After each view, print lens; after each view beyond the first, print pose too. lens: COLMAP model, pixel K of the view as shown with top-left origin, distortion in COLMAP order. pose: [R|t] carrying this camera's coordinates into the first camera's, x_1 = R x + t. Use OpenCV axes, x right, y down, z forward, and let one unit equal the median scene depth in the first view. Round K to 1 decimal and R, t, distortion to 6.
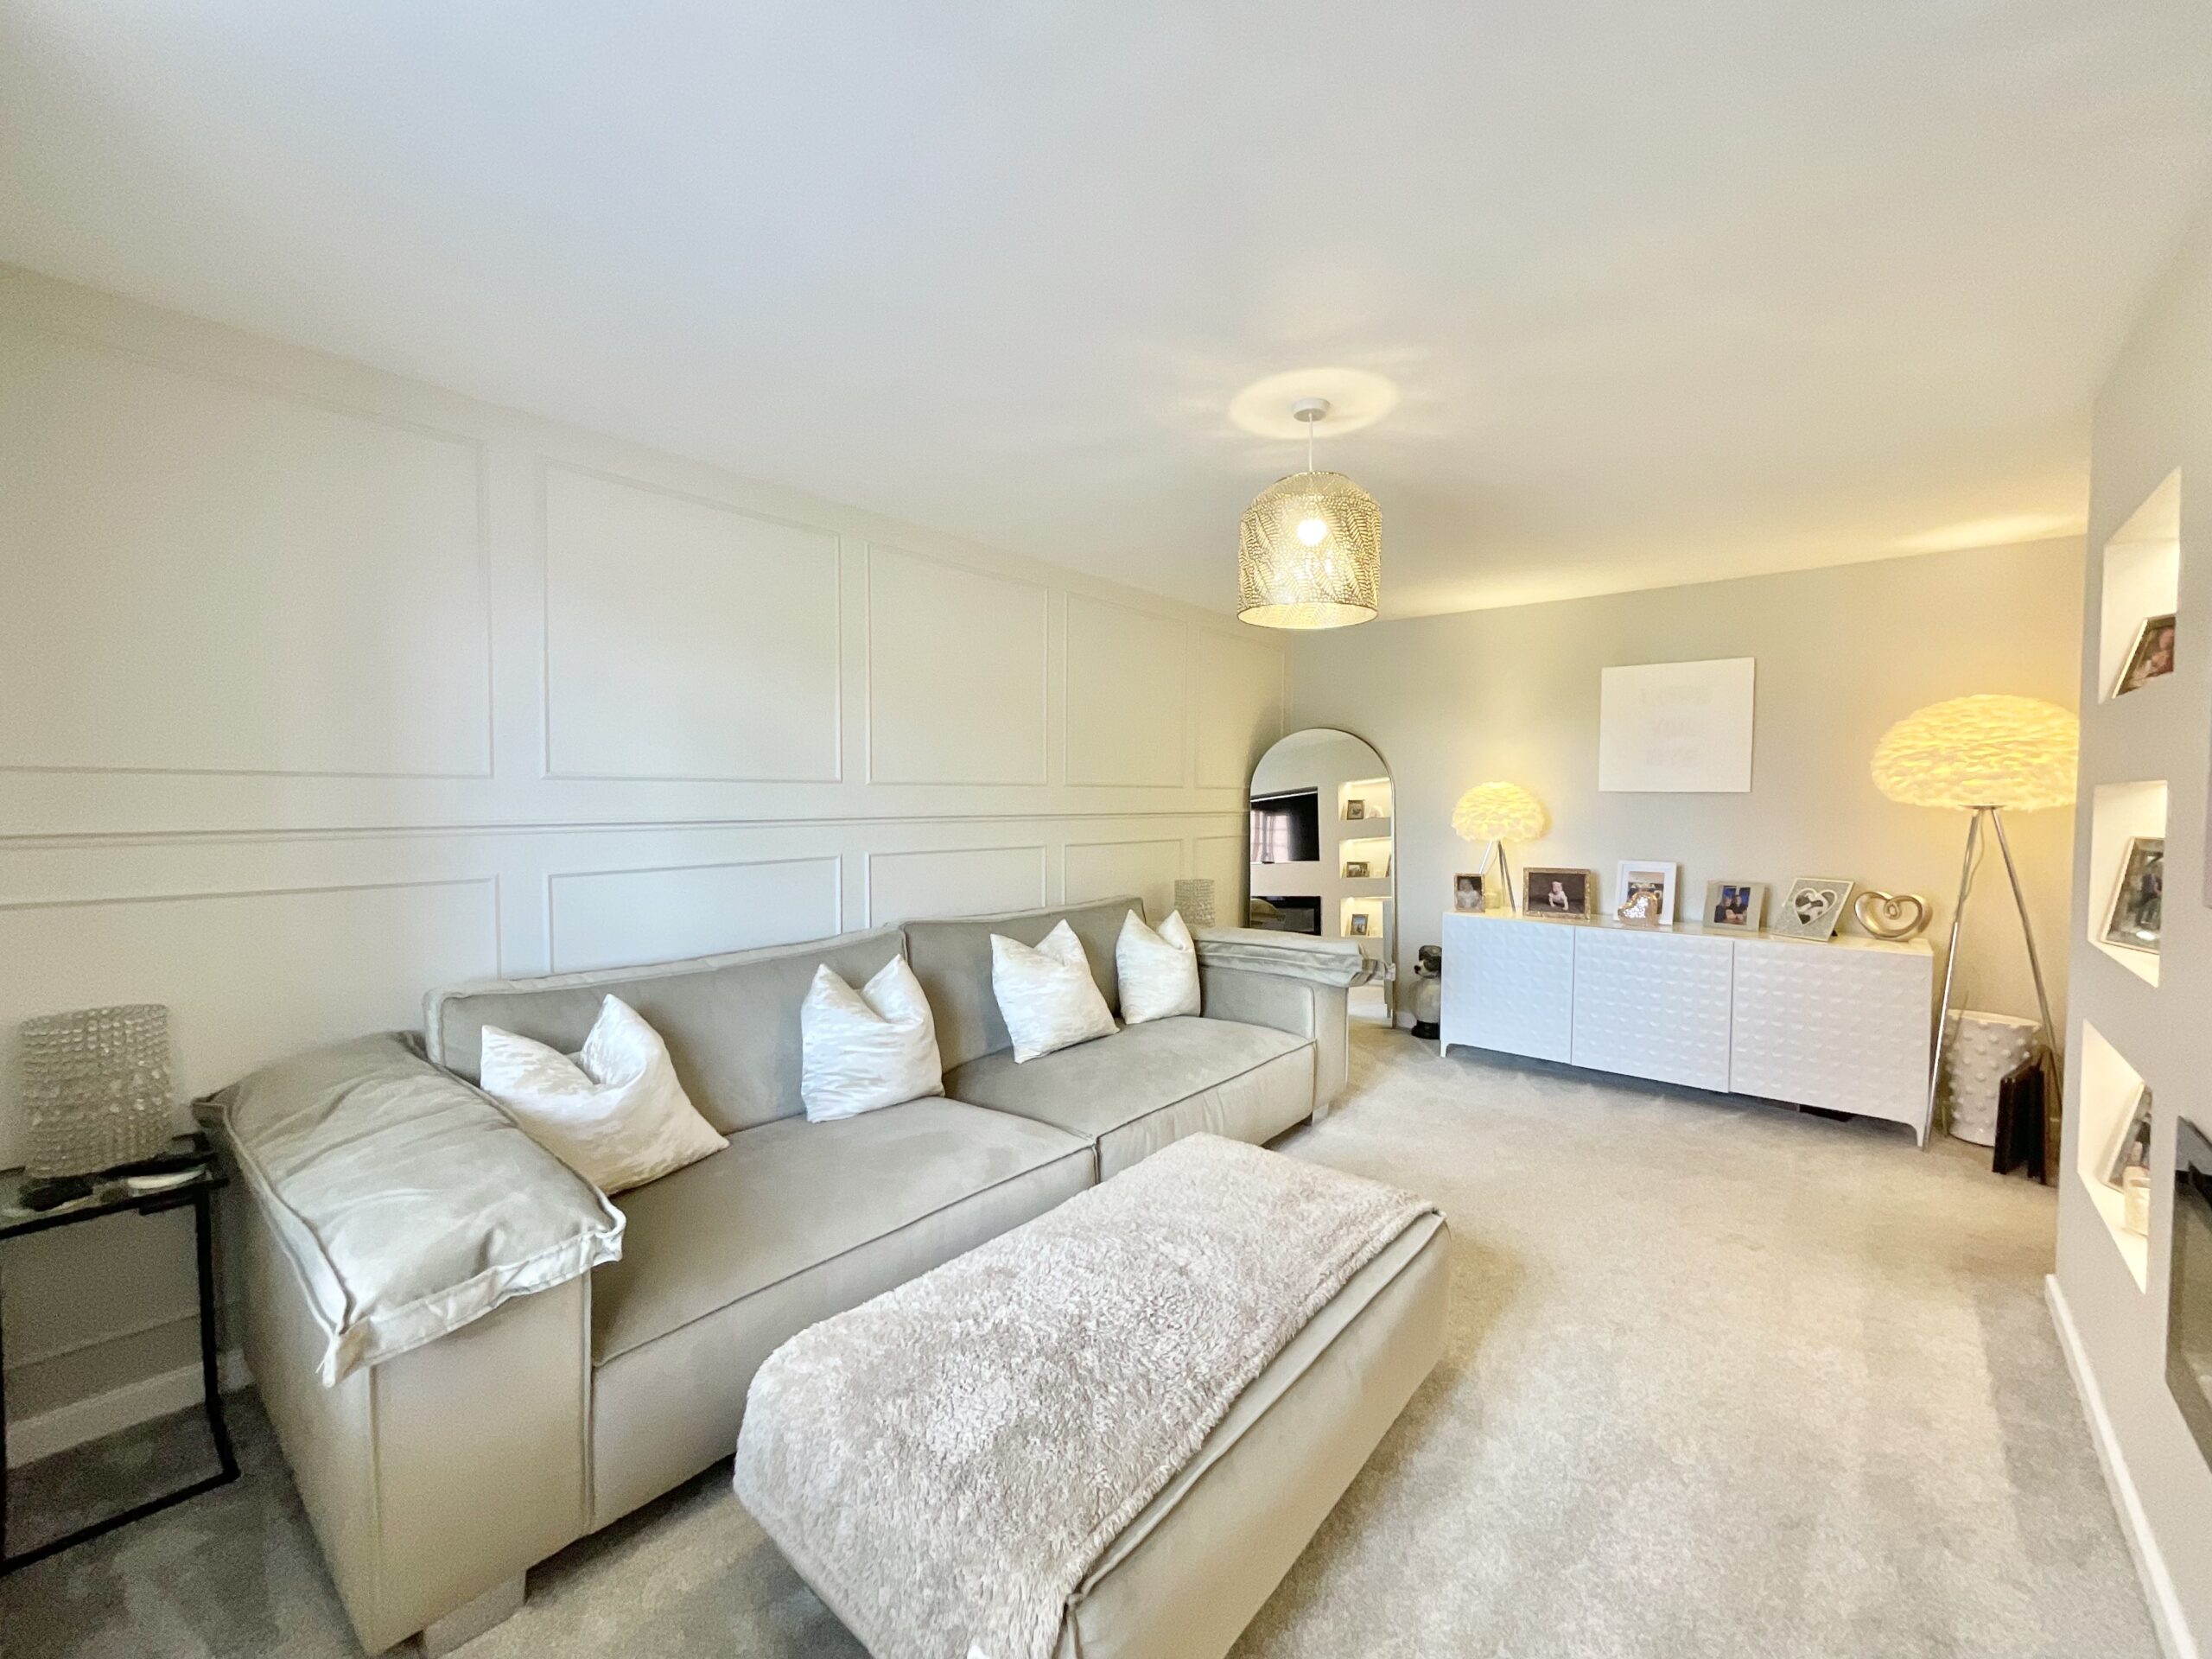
lens RADIAL K [[904.6, 0, 1102.7], [0, 904.6, 824.0], [0, 0, 1]] dist [0.000281, 0.000098]
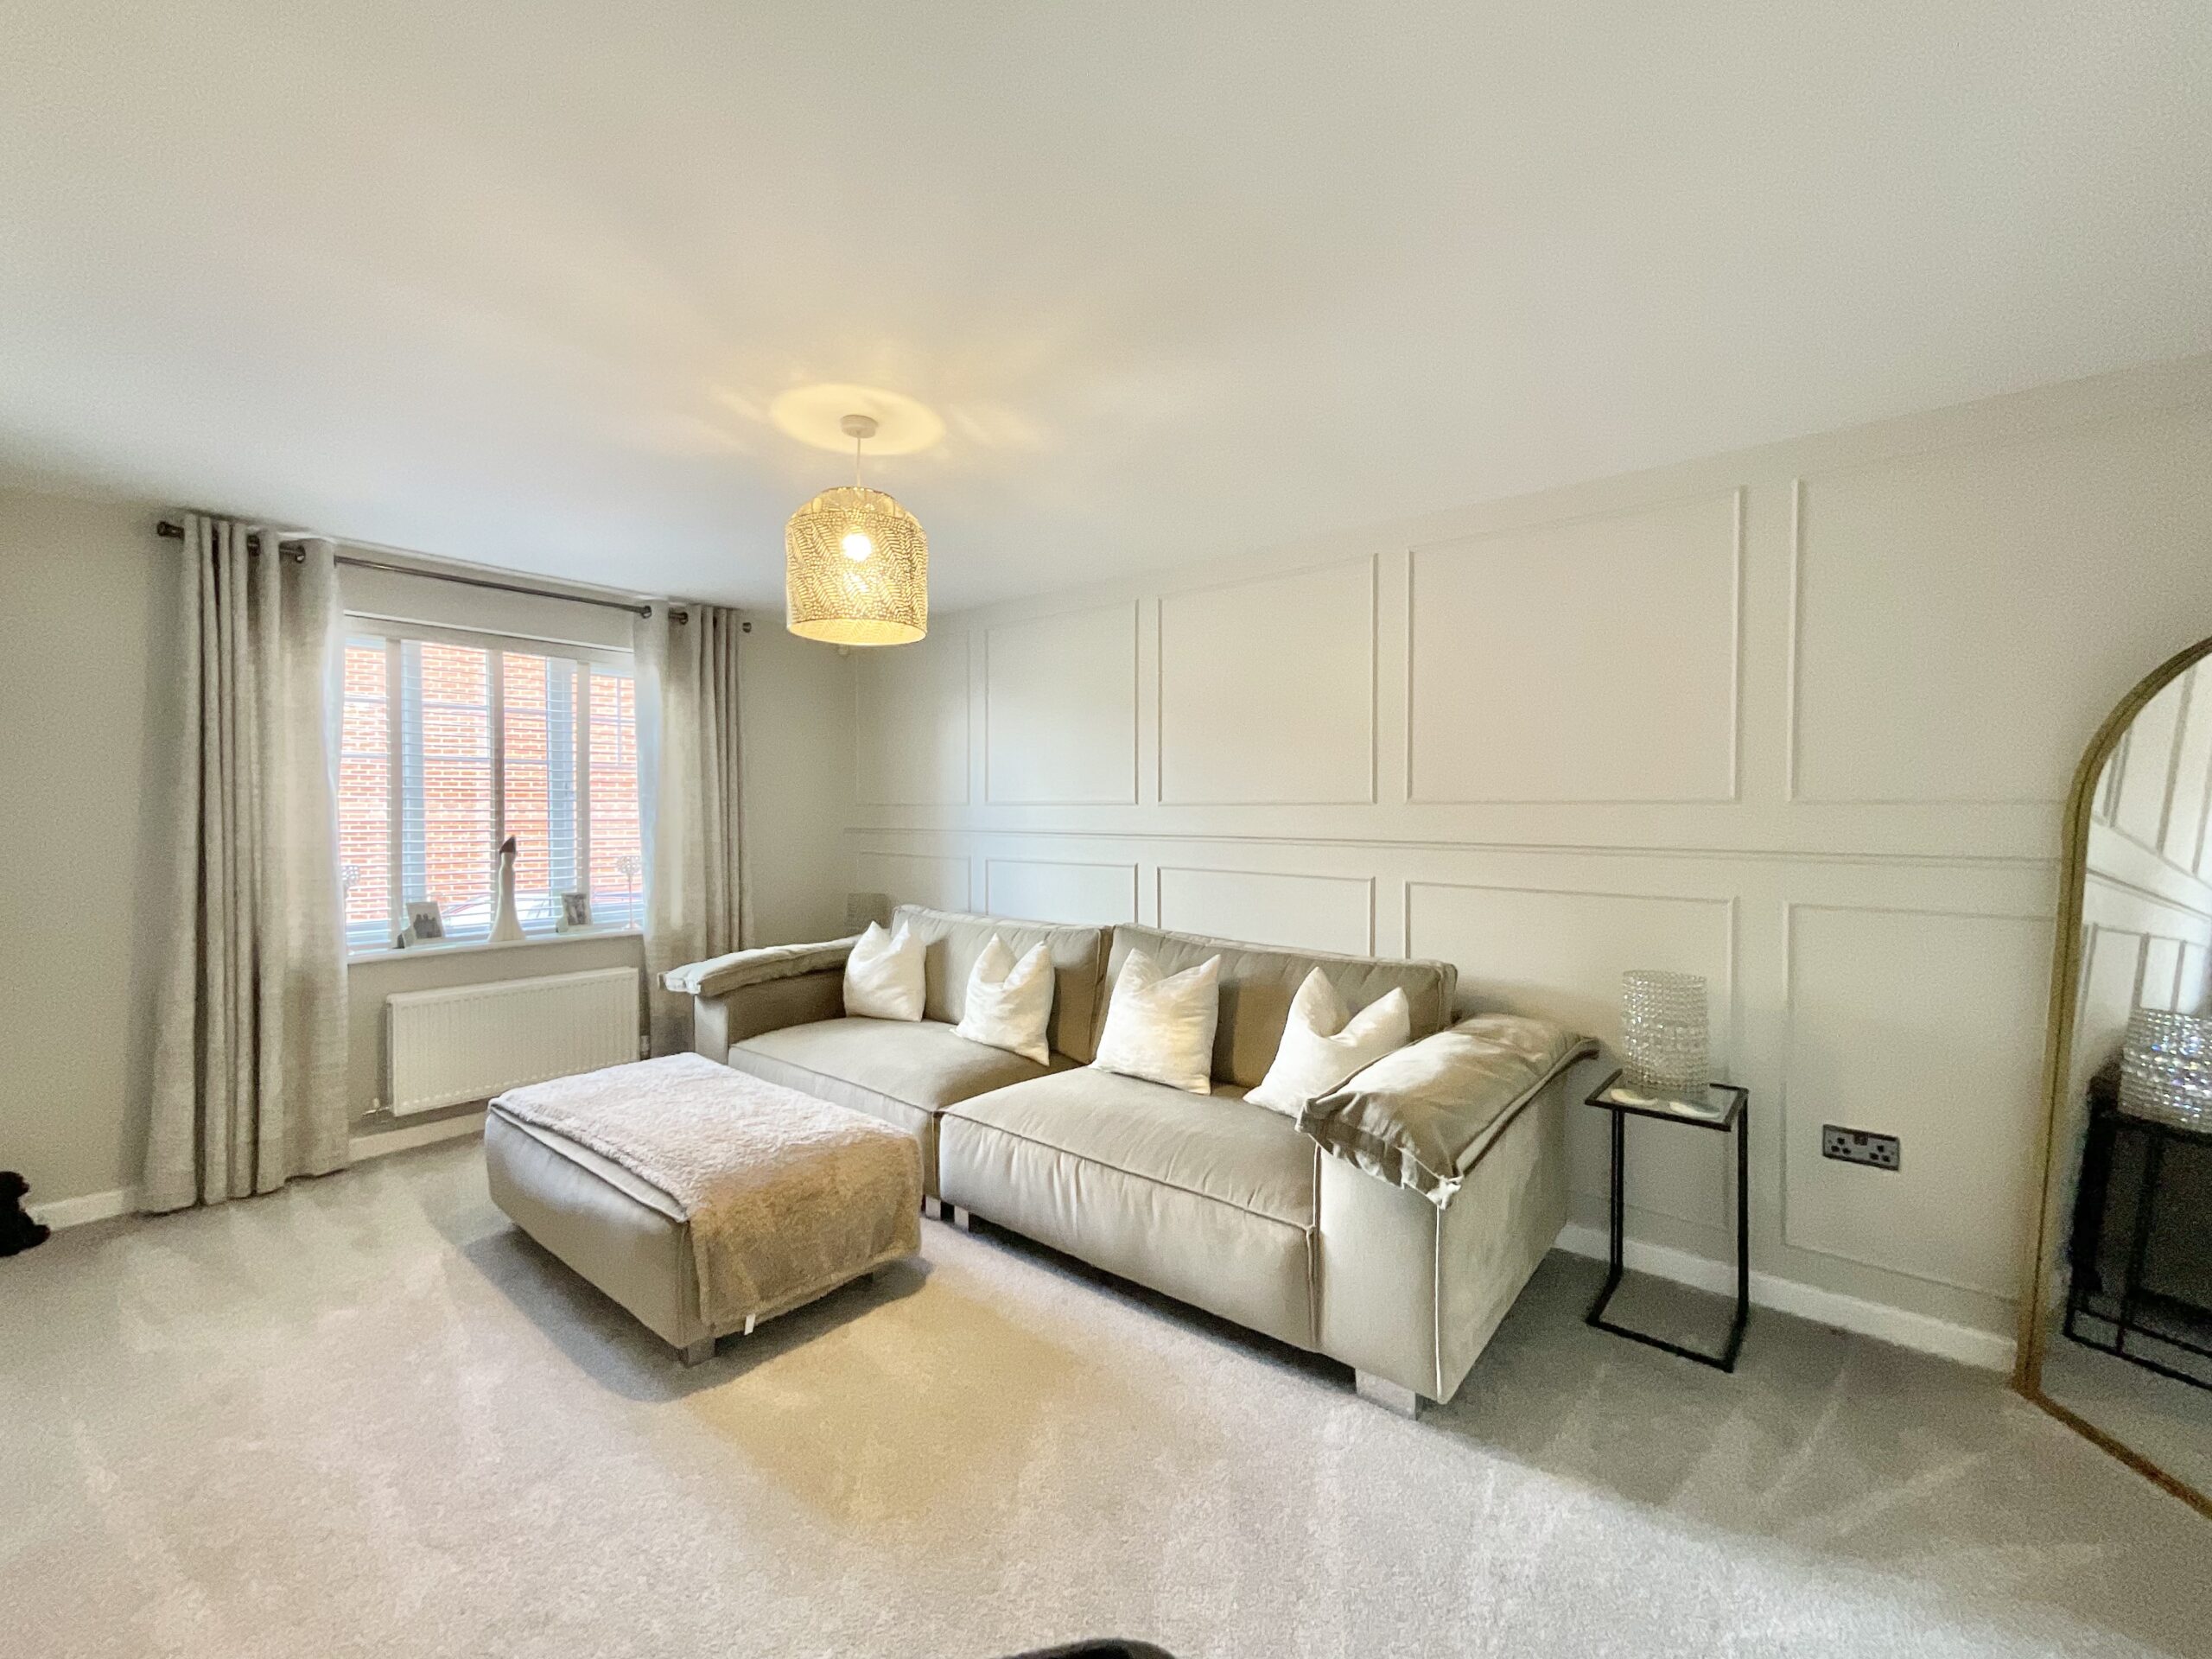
lens RADIAL K [[904.6, 0, 1102.7], [0, 904.6, 824.0], [0, 0, 1]] dist [0.000281, 0.000098]
pose [[0.011915, 0.012105, -0.999856, 0.772384], [-0.035564, 0.999299, 0.011674, -0.026165], [0.999296, 0.035420, 0.012337, 0.795441]]
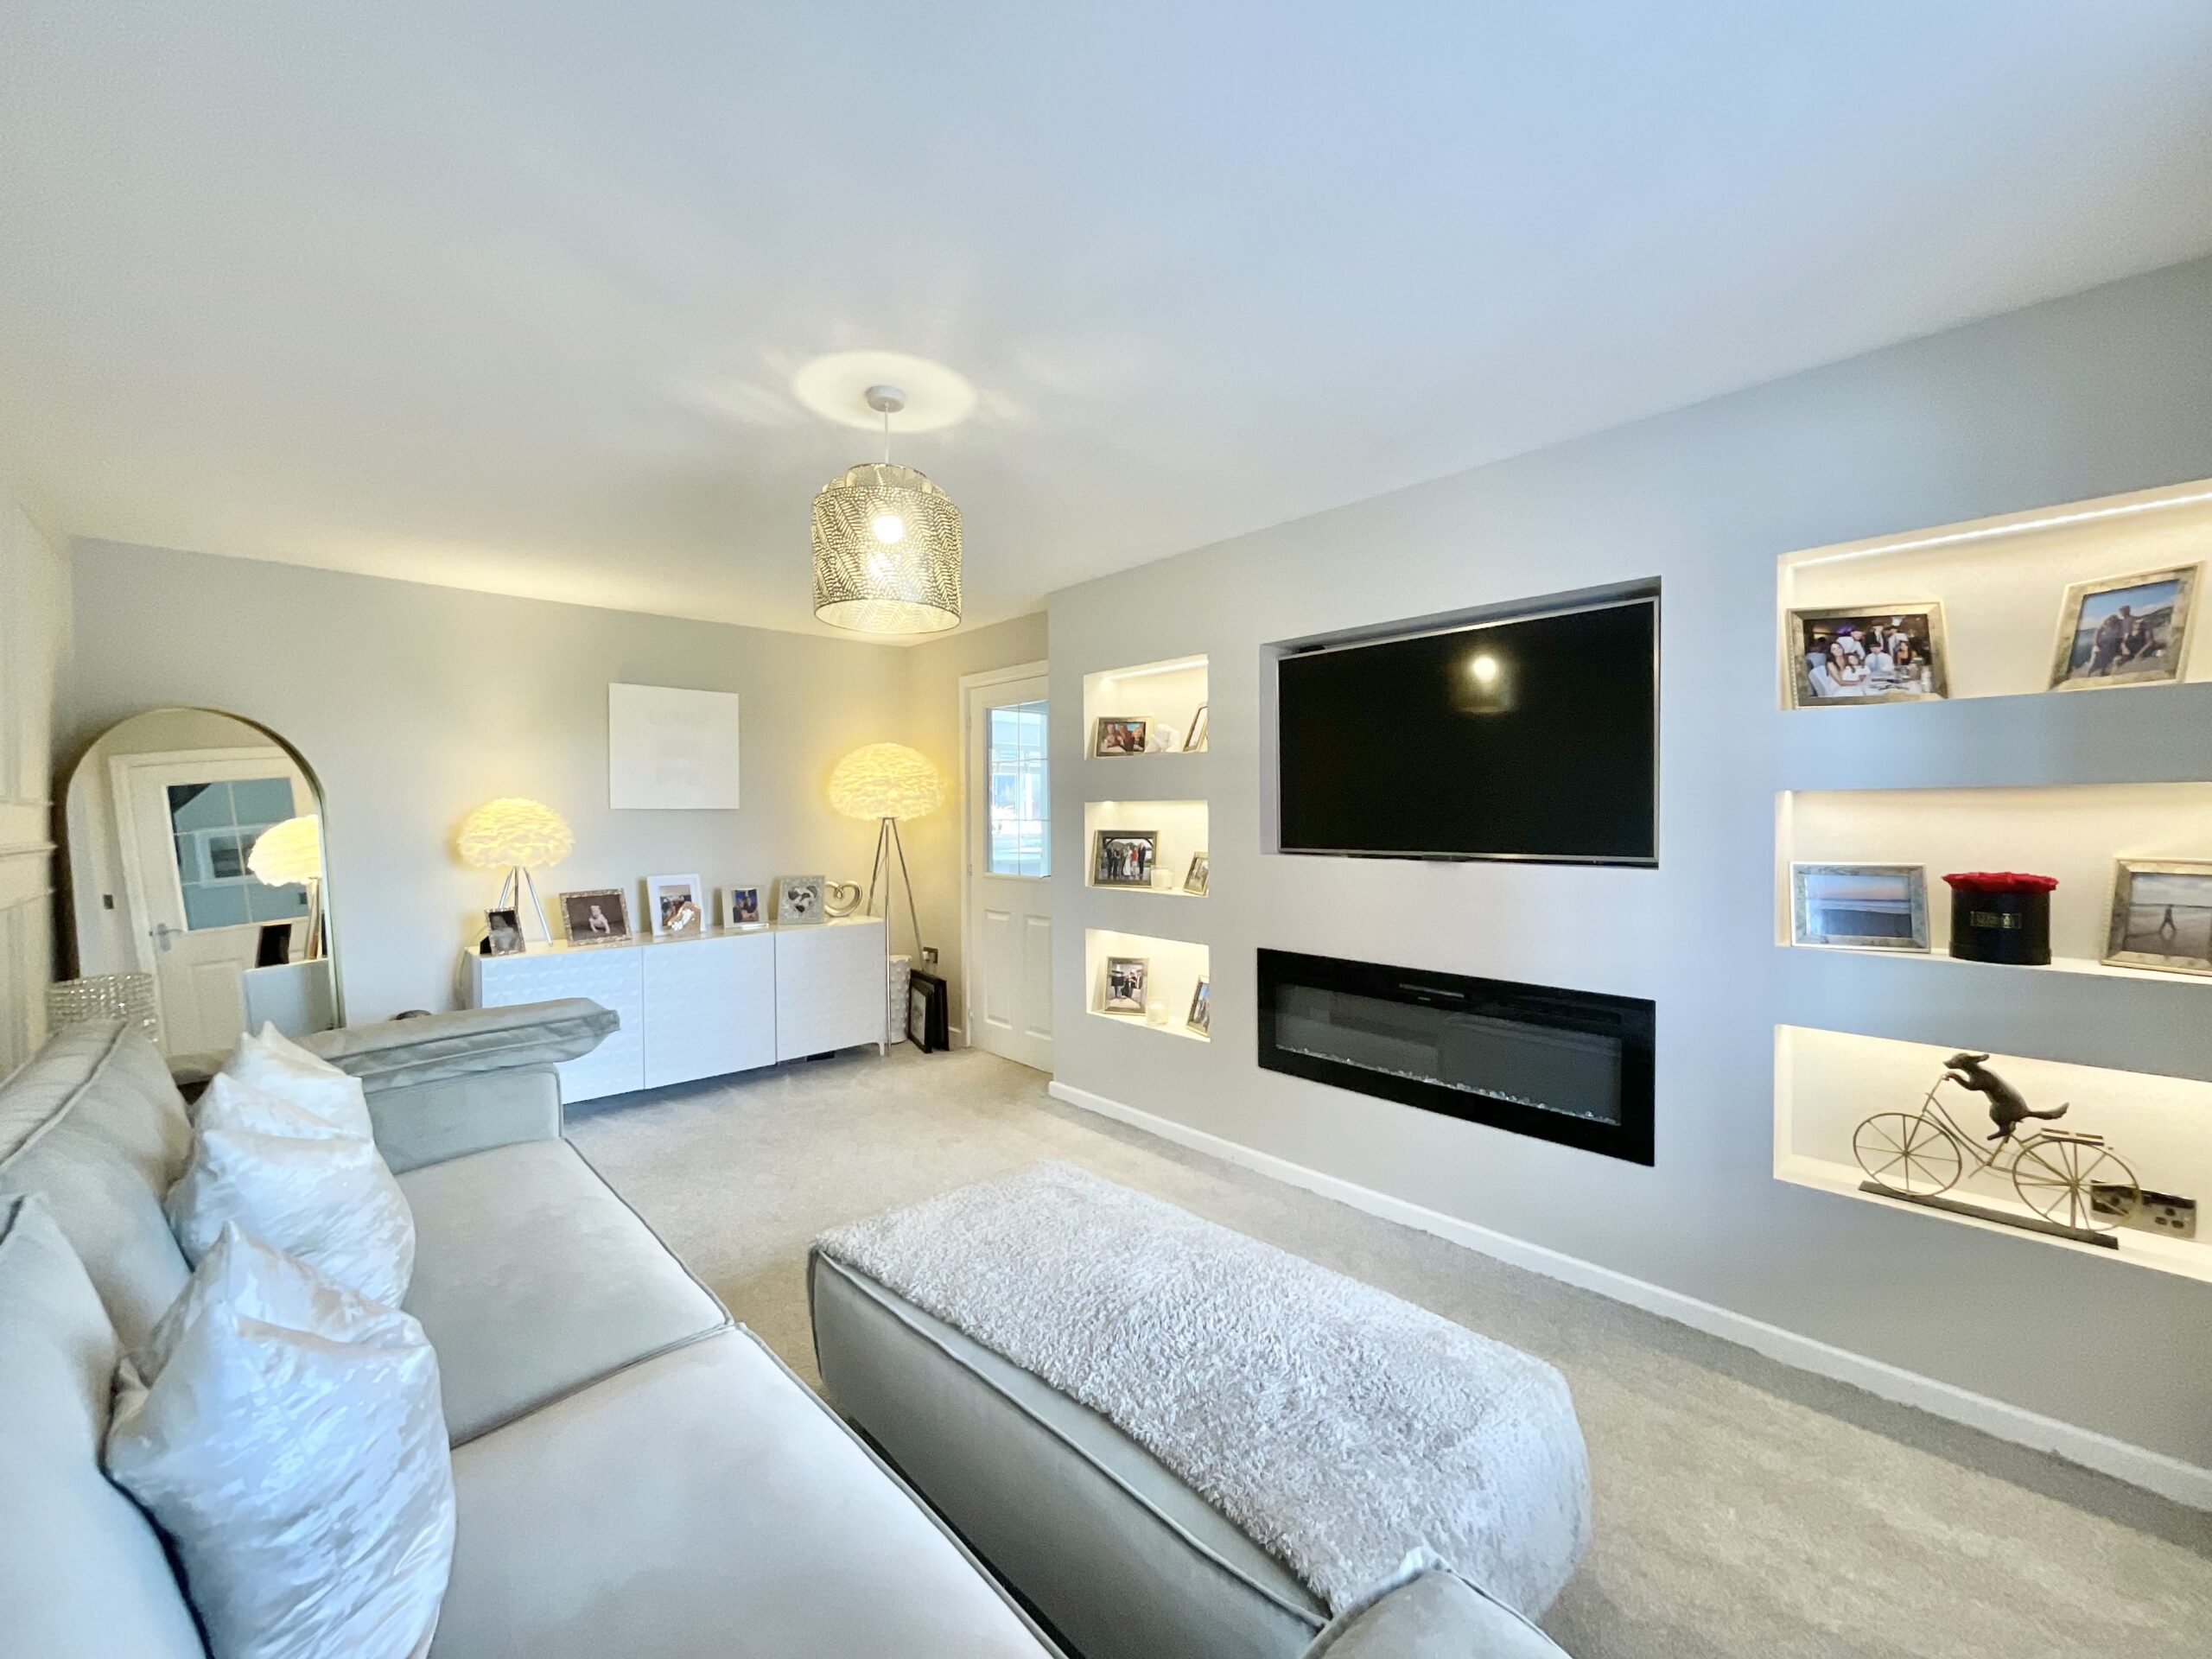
lens RADIAL K [[904.6, 0, 1102.7], [0, 904.6, 824.0], [0, 0, 1]] dist [0.000281, 0.000098]
pose [[0.116842, -0.017519, 0.992996, -0.425932], [0.041177, 0.999070, 0.012781, -0.012181], [-0.992297, 0.039395, 0.117454, 0.427923]]
